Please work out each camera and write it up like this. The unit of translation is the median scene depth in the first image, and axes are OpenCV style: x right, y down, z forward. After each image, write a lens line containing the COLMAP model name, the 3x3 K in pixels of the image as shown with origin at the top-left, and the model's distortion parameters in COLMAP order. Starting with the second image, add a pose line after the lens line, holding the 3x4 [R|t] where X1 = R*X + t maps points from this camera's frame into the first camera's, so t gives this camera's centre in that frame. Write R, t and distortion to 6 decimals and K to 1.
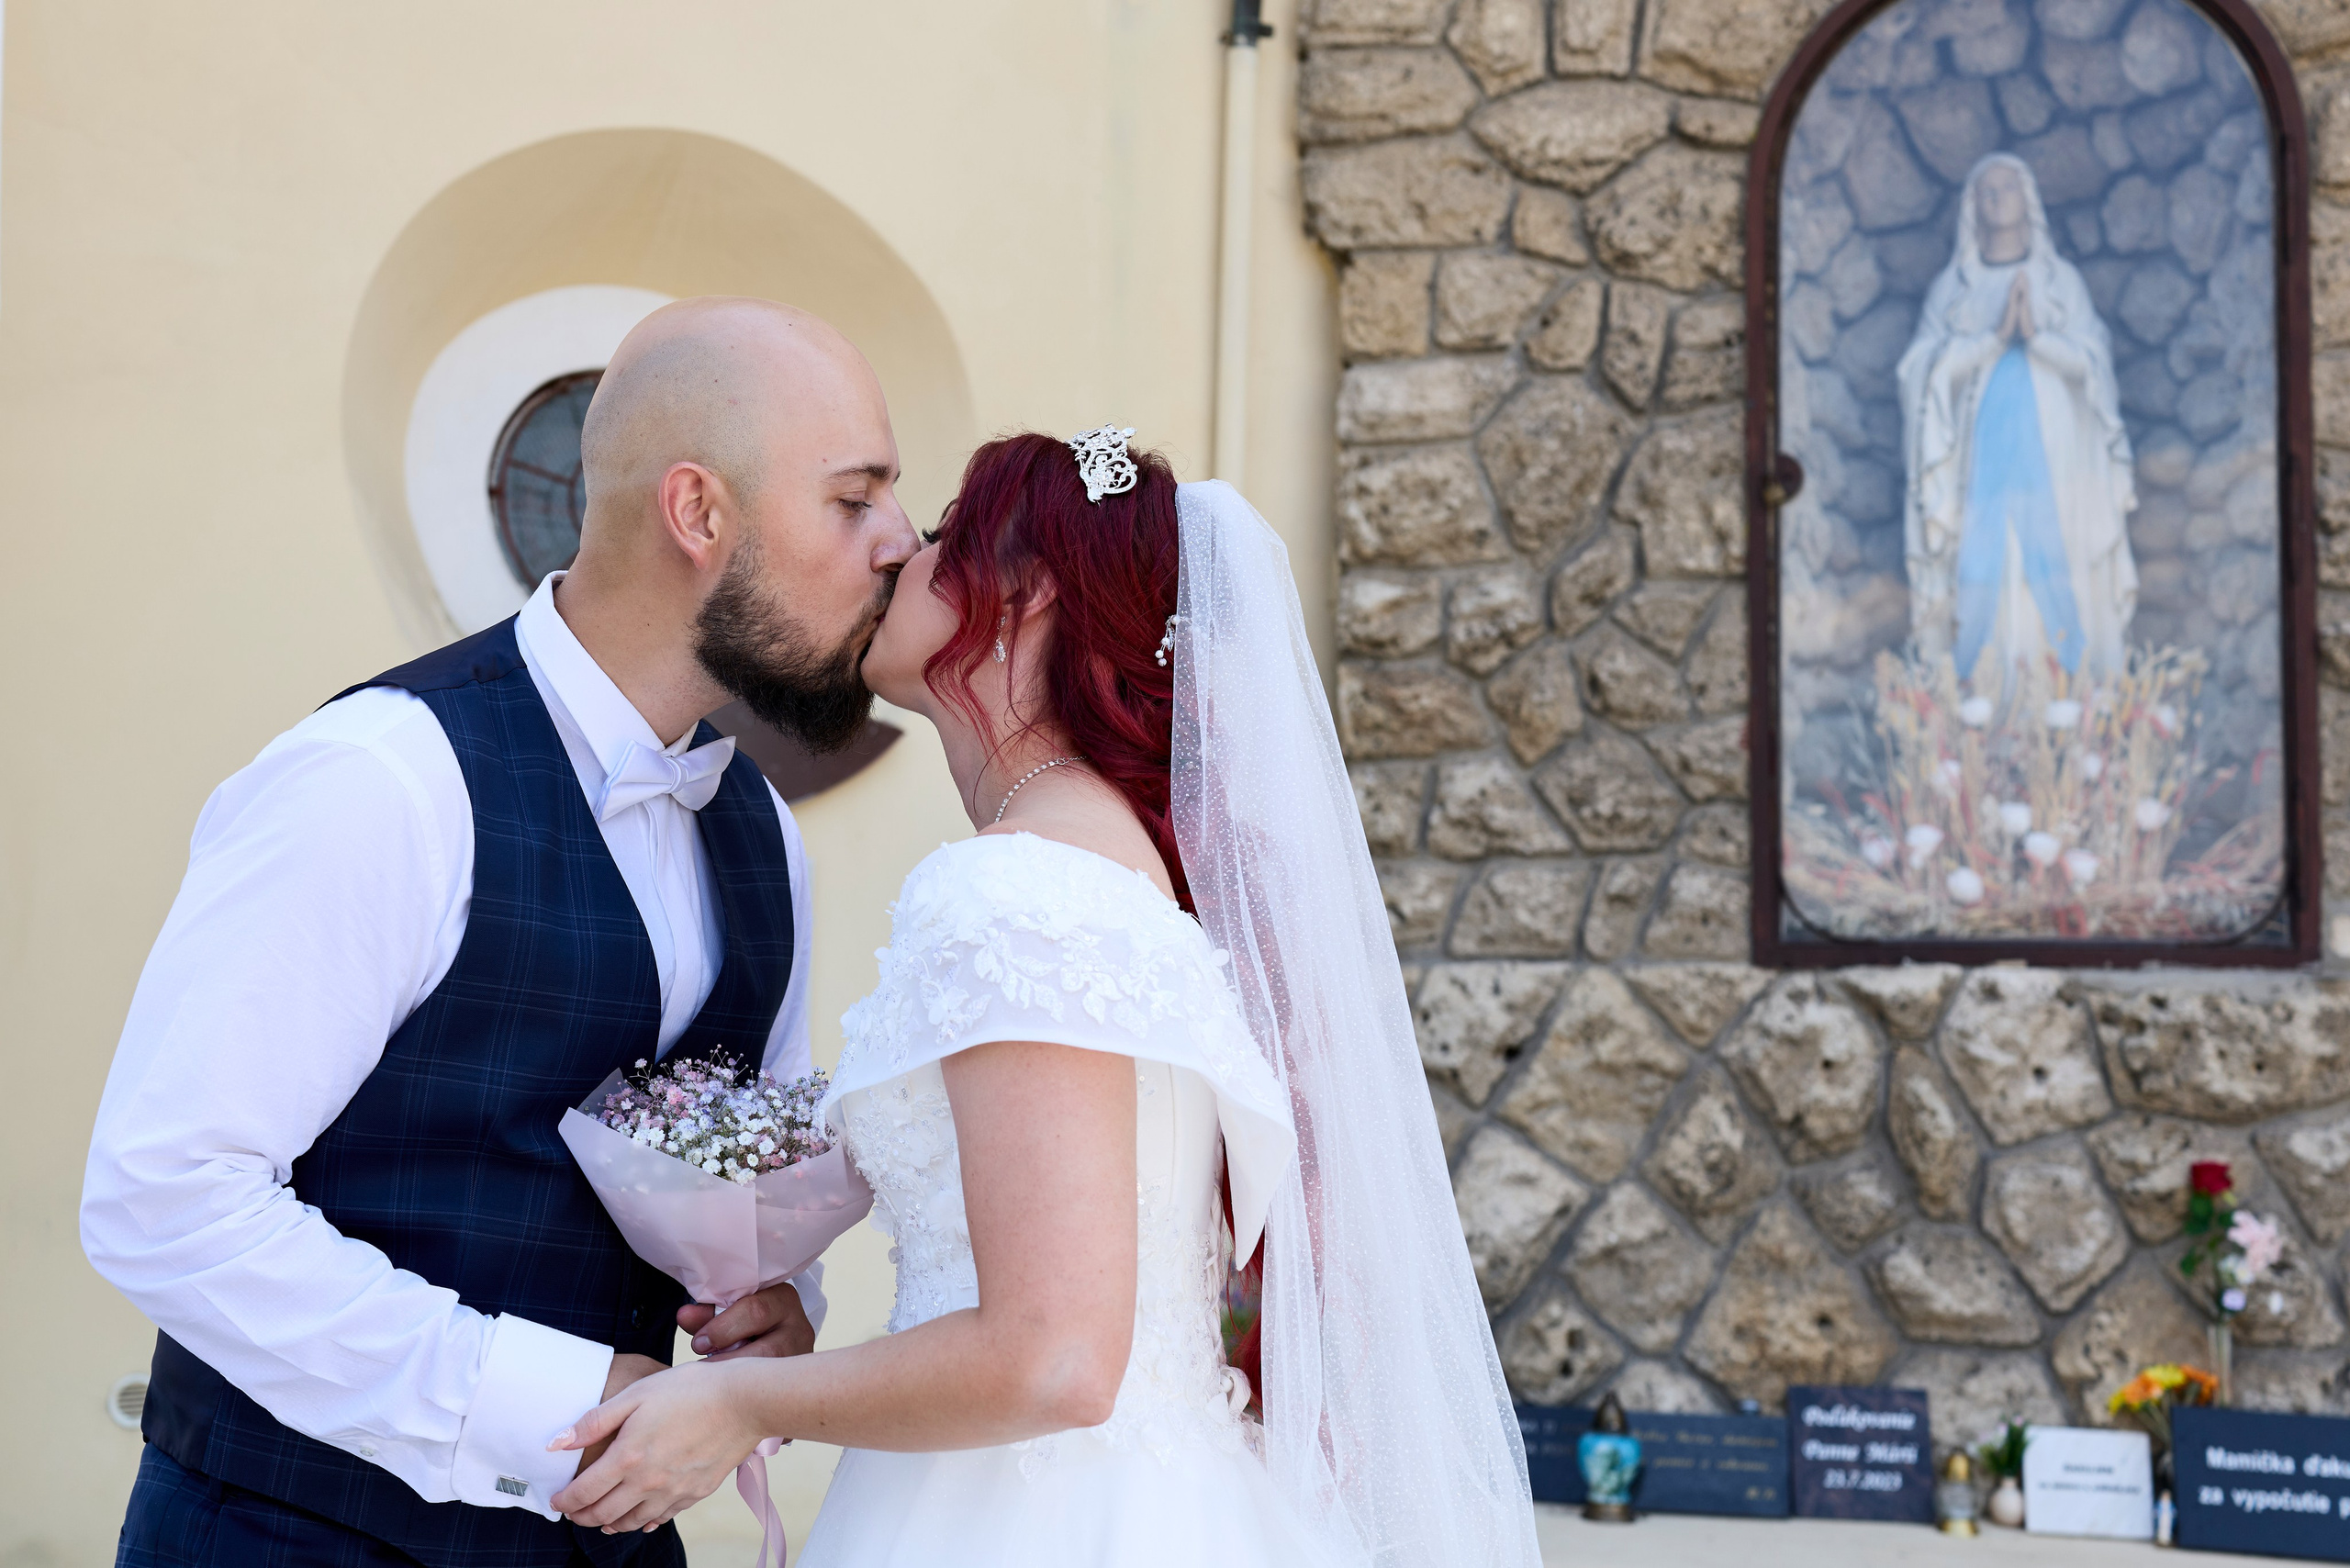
lens RADIAL K [[2641.3, 0, 925.0], [0, 2641.3, 819.6], [0, 0, 1]] dist [-0.004865, 0.026234]
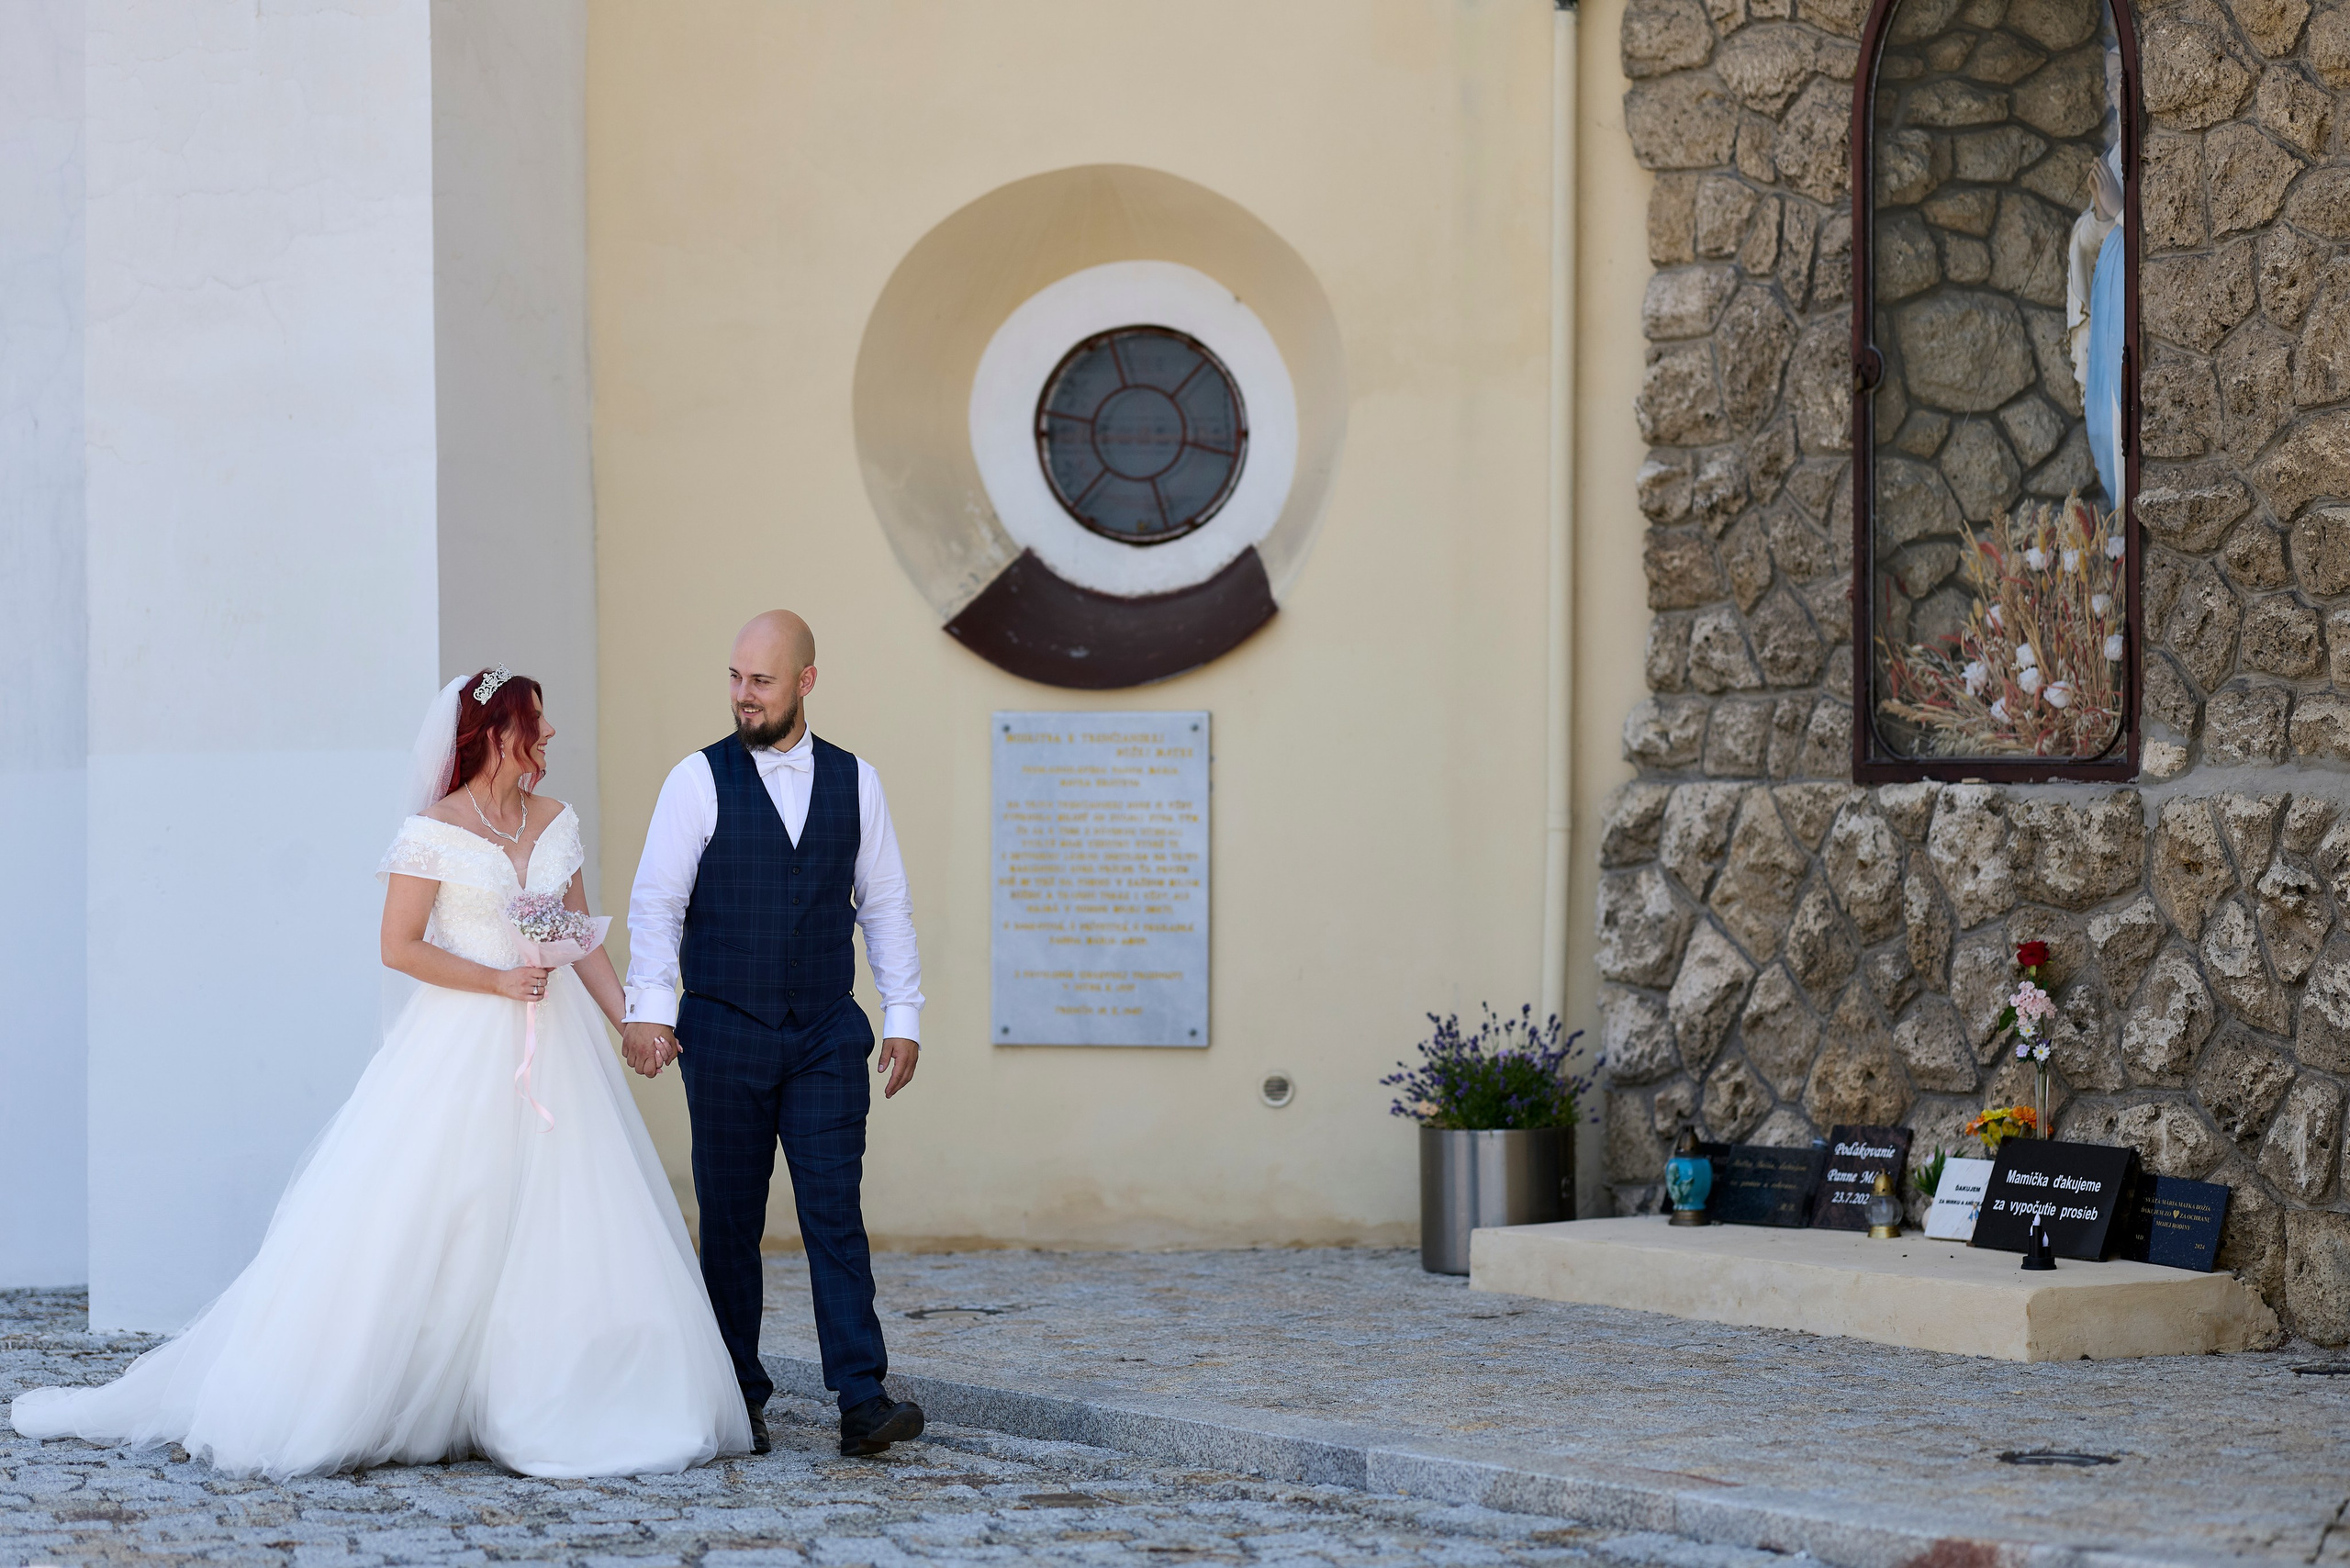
lens RADIAL K [[5835.2, 0, 1175.0], [0, 5835.2, 784.0], [0, 0, 1]] dist [0.067489, 0.046082]
pose [[0.781381, -0.012674, -0.623925, 1.696566], [0.055097, 0.997291, 0.048743, -0.088204], [0.621617, -0.072464, 0.779962, -1.231241]]
